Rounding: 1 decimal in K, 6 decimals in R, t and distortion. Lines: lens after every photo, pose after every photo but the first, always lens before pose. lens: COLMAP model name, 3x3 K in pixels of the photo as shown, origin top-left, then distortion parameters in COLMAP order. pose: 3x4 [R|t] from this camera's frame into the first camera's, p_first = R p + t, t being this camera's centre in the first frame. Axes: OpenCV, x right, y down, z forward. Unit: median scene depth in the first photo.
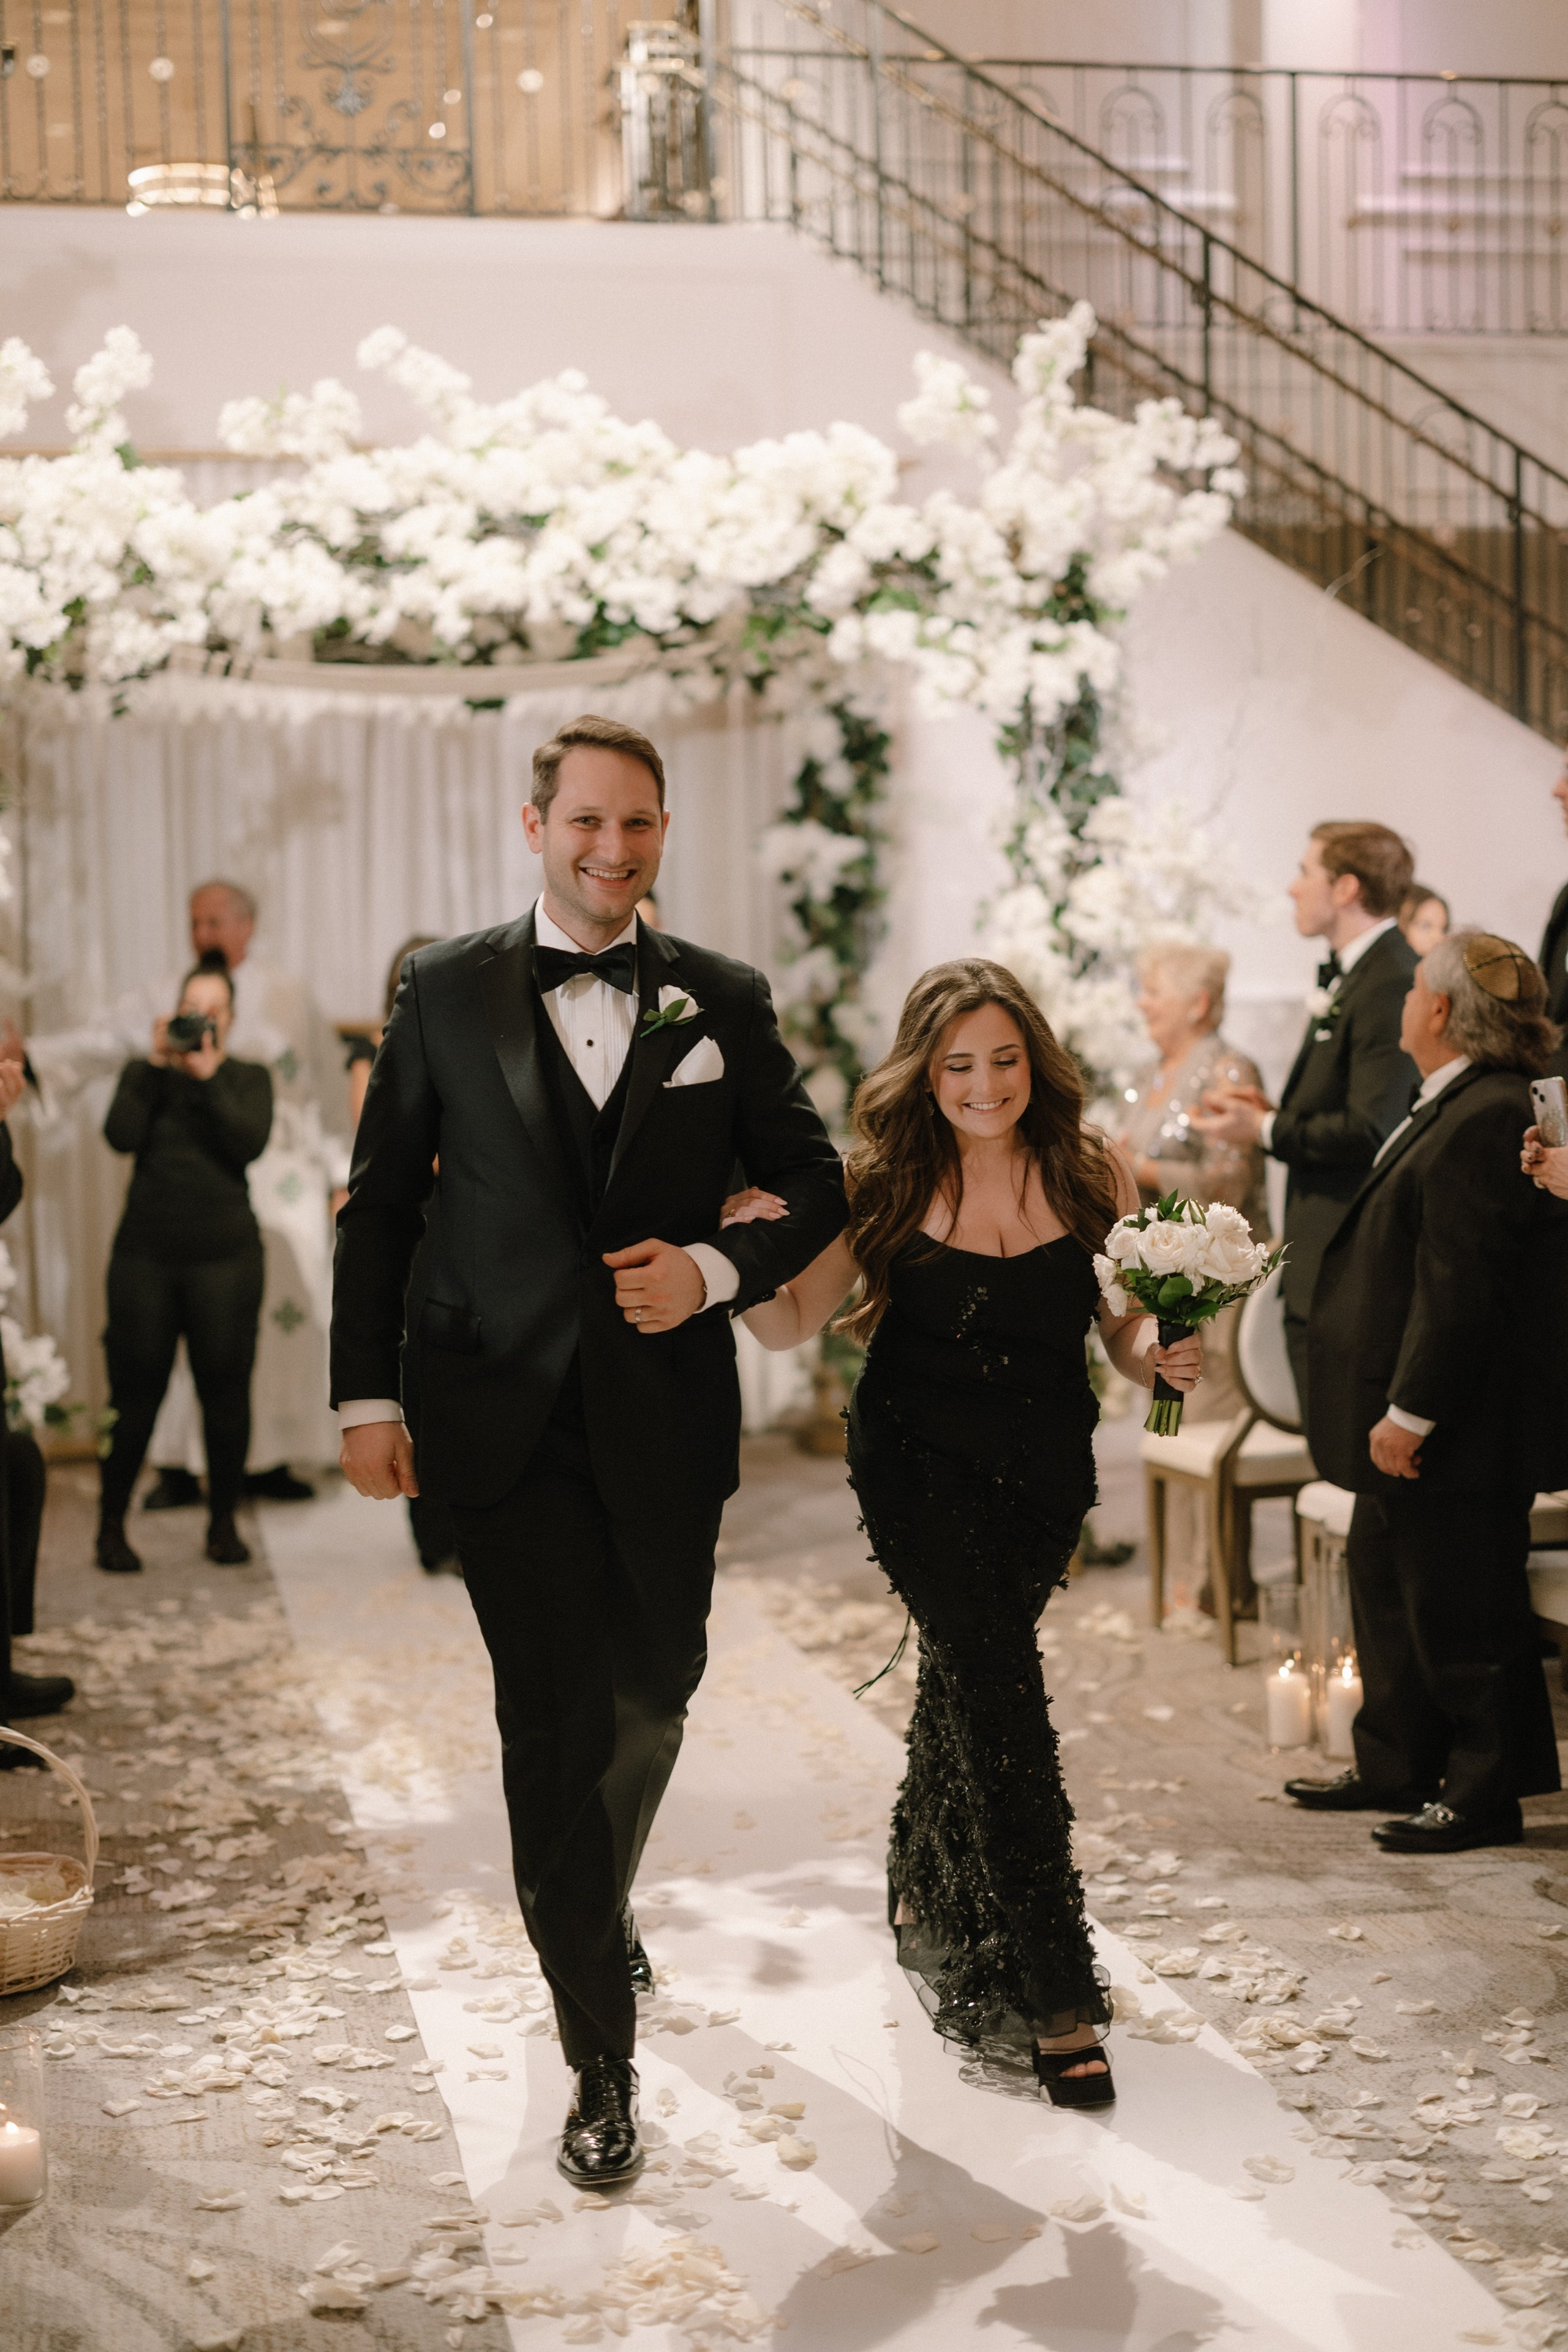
lens RADIAL K [[3249.4, 0, 789.9], [0, 3249.4, 1146.9], [0, 0, 1]] dist [0.019726, 0.030532]
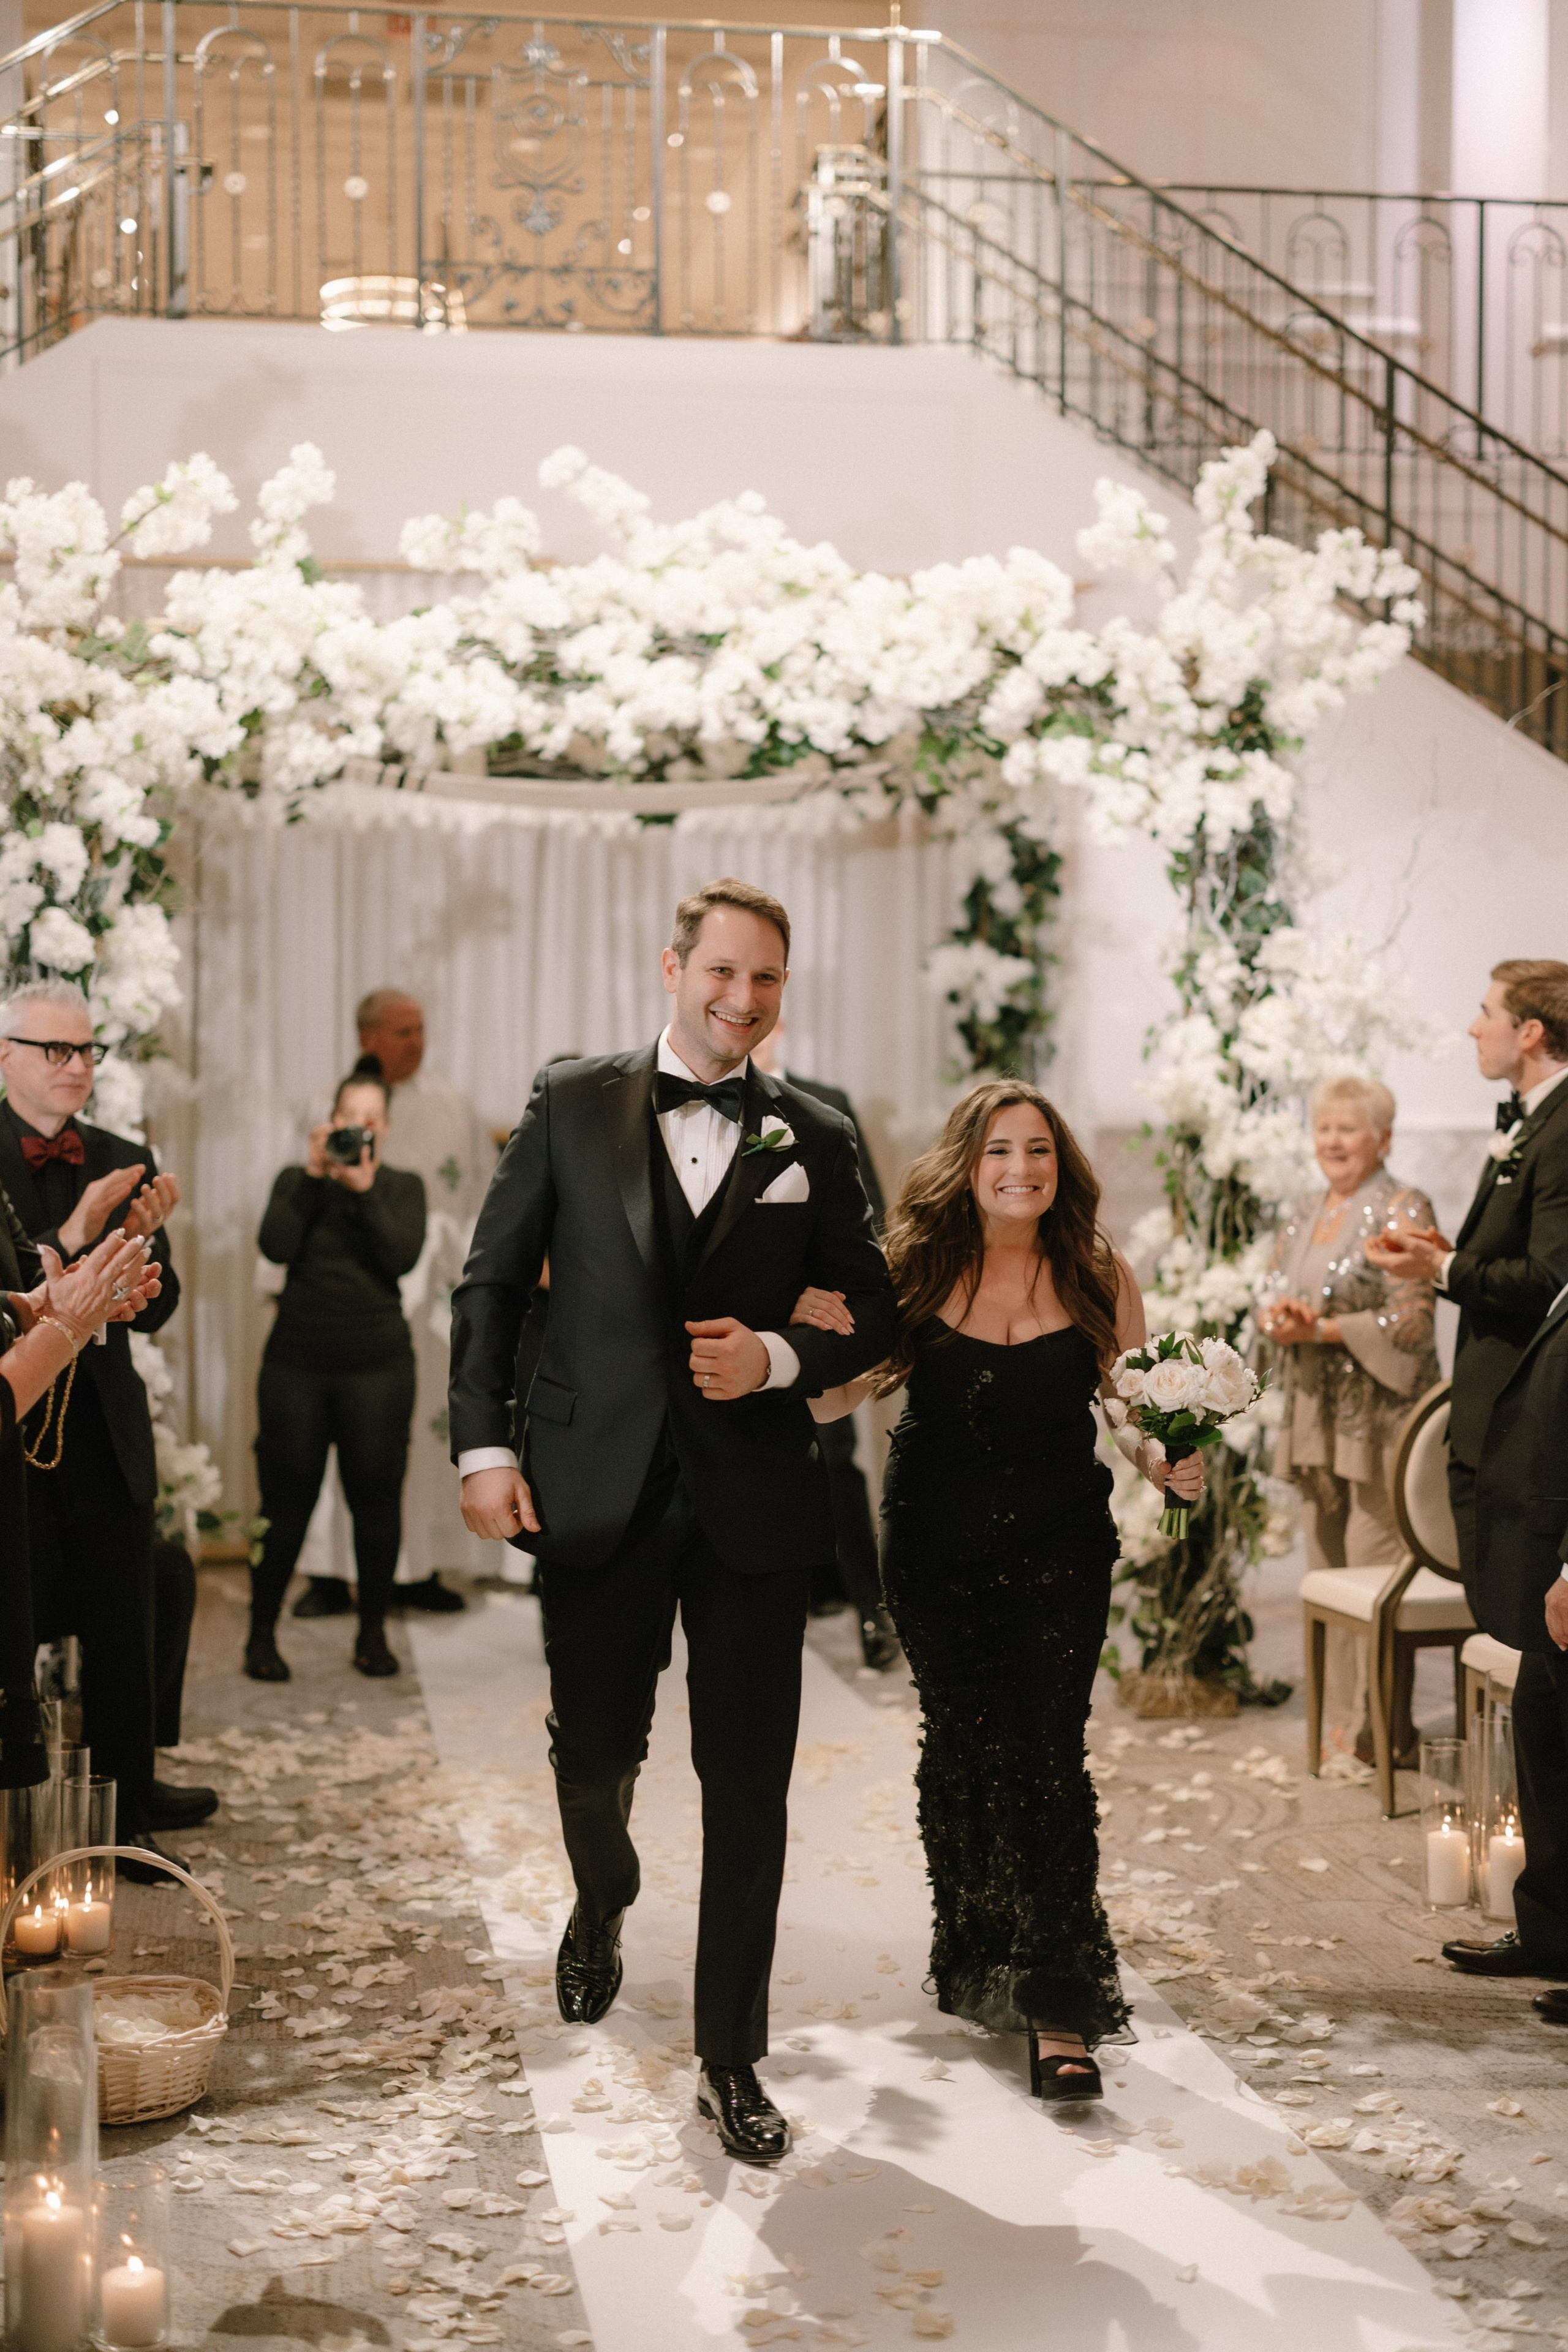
lens RADIAL K [[3247.3, 0, 810.7], [0, 3247.3, 1148.7], [0, 0, 1]] dist [0.018147, 0.028075]
pose [[0.998757, 0.023888, -0.043746, -0.000134], [-0.025267, 0.999192, -0.031254, -0.005743], [0.042964, 0.032320, 0.998554, 0.008390]]
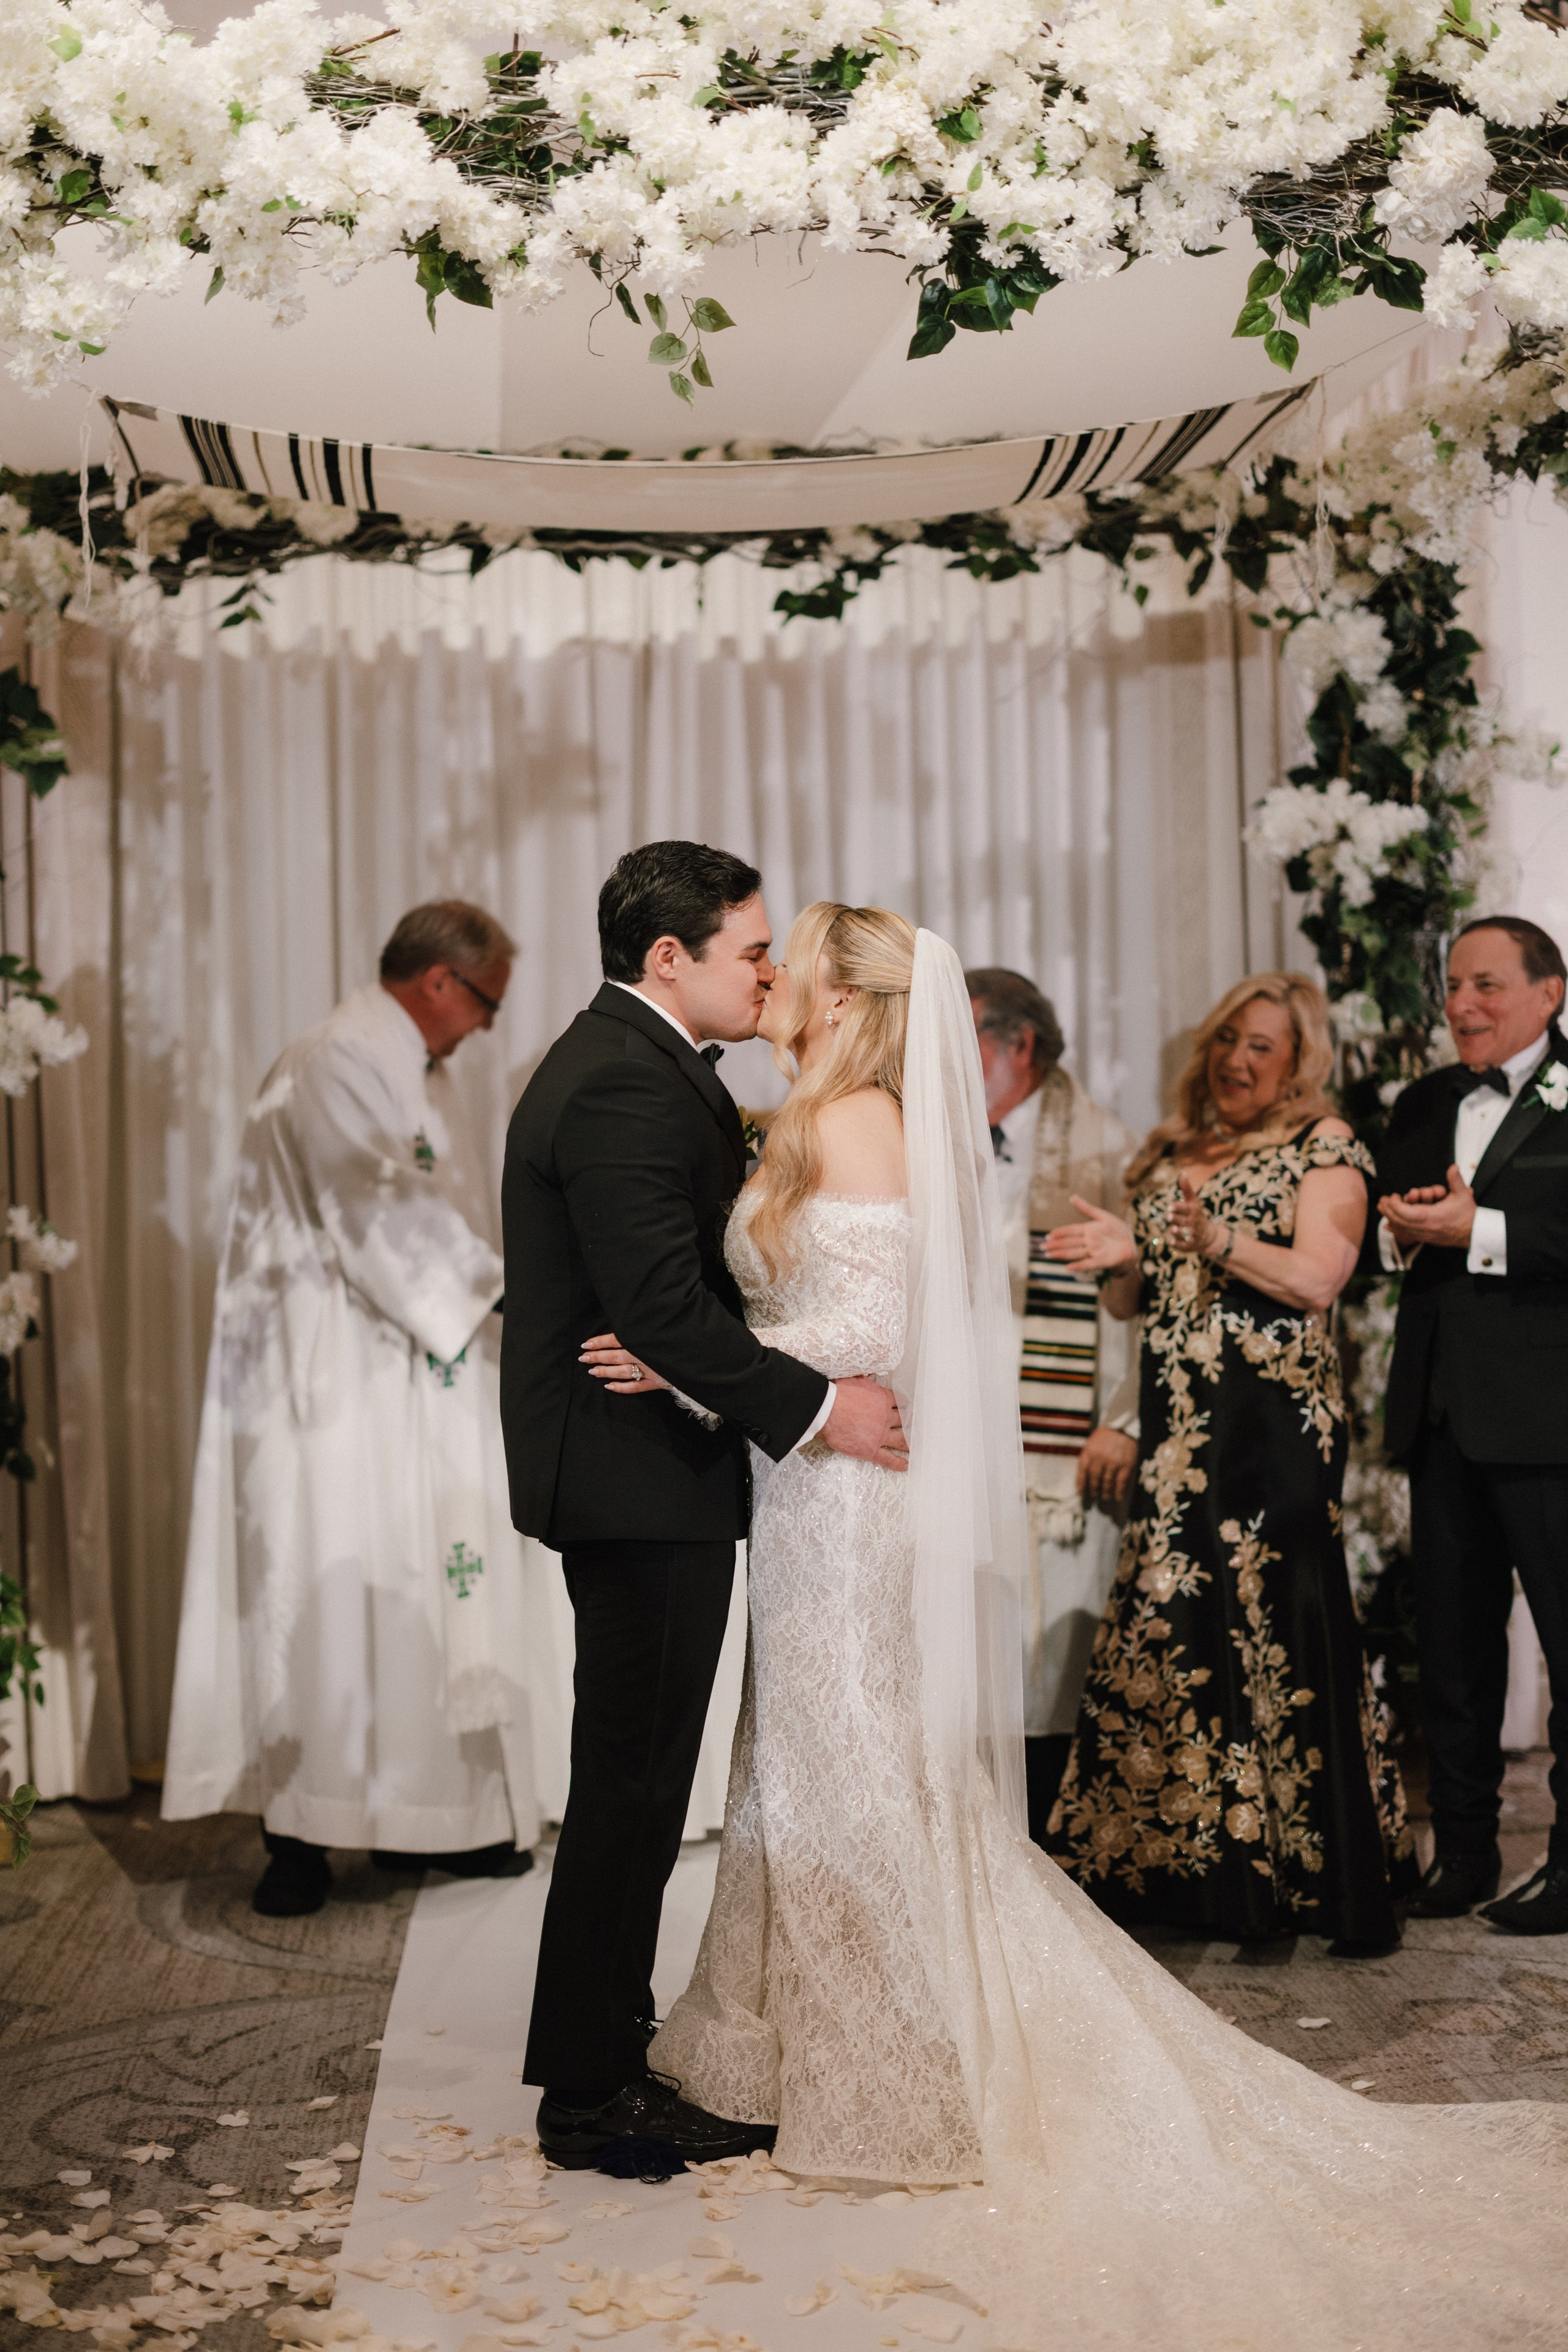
lens RADIAL K [[3264.6, 0, 745.6], [0, 3264.6, 1205.8], [0, 0, 1]] dist [0.011958, 0.044411]
pose [[0.988595, 0.000426, -0.150598, -0.015016], [-0.006715, 0.999126, -0.041255, 0.008065], [0.150449, 0.041796, 0.987734, 0.498758]]
